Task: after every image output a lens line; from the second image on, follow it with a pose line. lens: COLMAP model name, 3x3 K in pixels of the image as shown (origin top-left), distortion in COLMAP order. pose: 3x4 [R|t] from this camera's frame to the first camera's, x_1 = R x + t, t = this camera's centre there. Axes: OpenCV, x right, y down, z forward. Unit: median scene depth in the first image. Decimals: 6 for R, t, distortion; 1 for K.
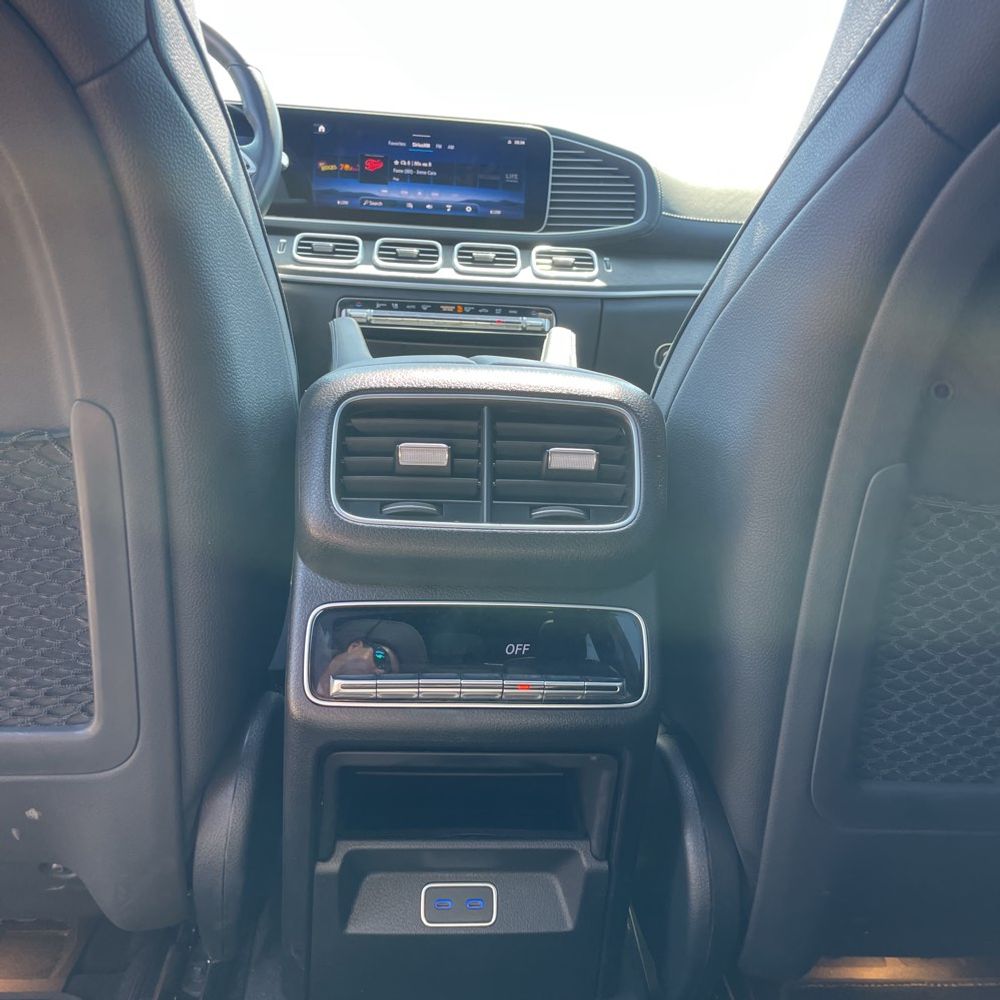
lens RADIAL K [[1002.9, 0, 507.3], [0, 1002.9, 489.5], [0, 0, 1]] dist [0.117720, -0.177695]
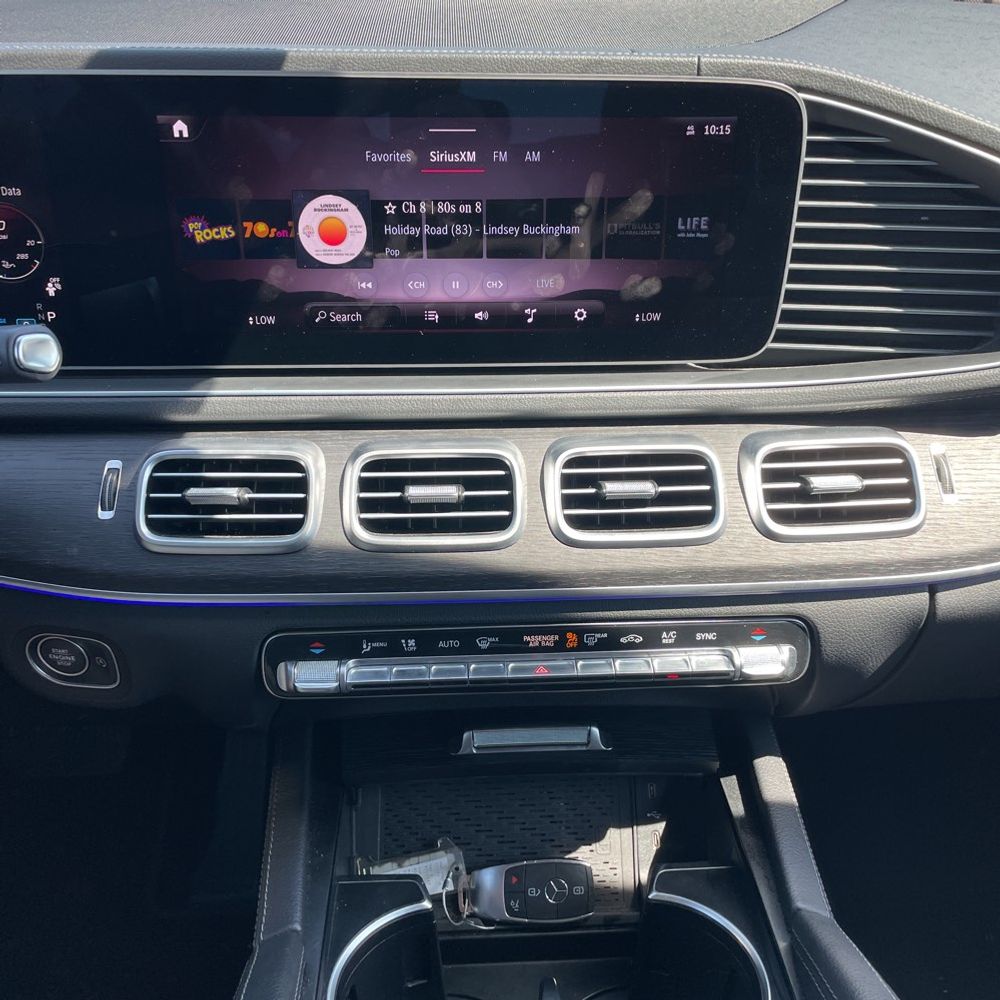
lens RADIAL K [[1002.9, 0, 507.3], [0, 1002.9, 489.5], [0, 0, 1]] dist [0.117720, -0.177695]
pose [[0.998581, -0.018663, -0.049882, -0.048900], [0.034193, 0.942733, 0.331792, -0.347891], [0.040833, -0.333027, 0.942033, 0.611632]]
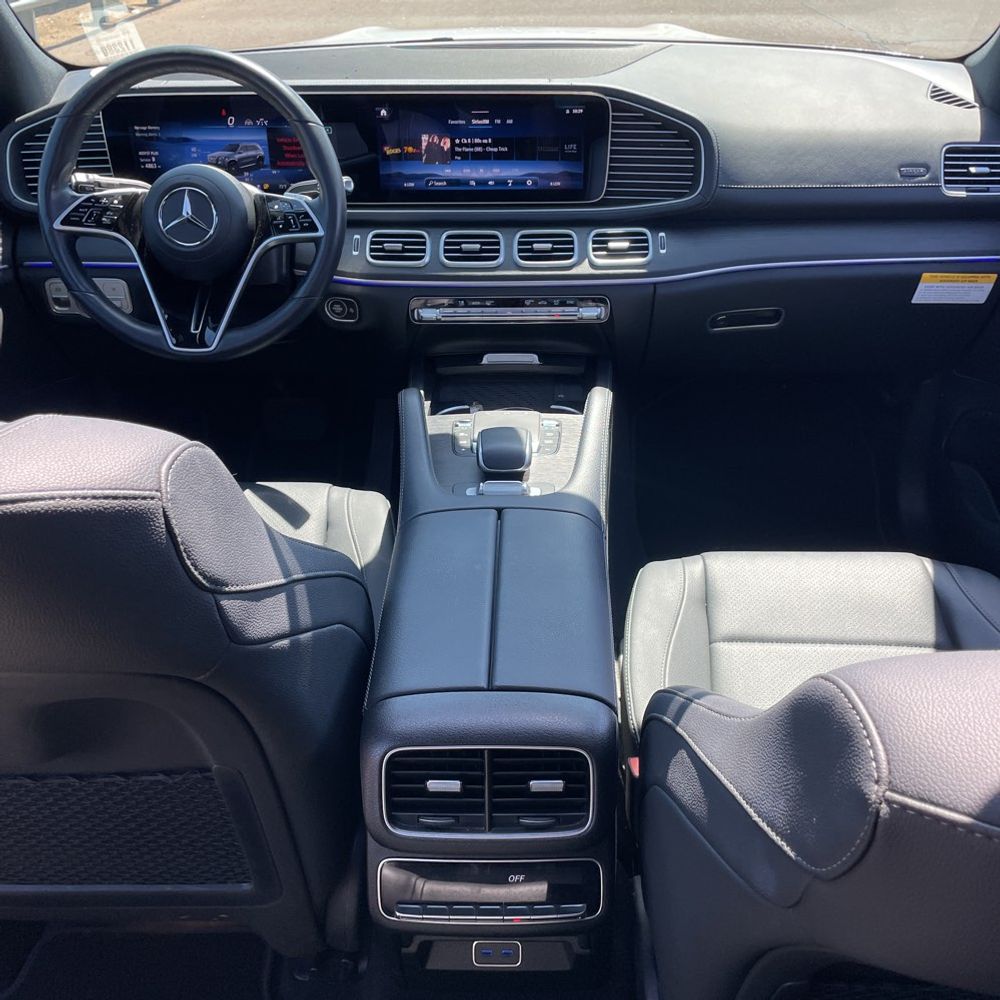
lens RADIAL K [[1002.9, 0, 507.3], [0, 1002.9, 489.5], [0, 0, 1]] dist [0.117720, -0.177695]
pose [[0.991807, 0.005103, -0.127642, 0.074126], [0.042650, 0.928639, 0.368525, -0.371943], [0.120414, -0.370949, 0.920813, -0.072314]]
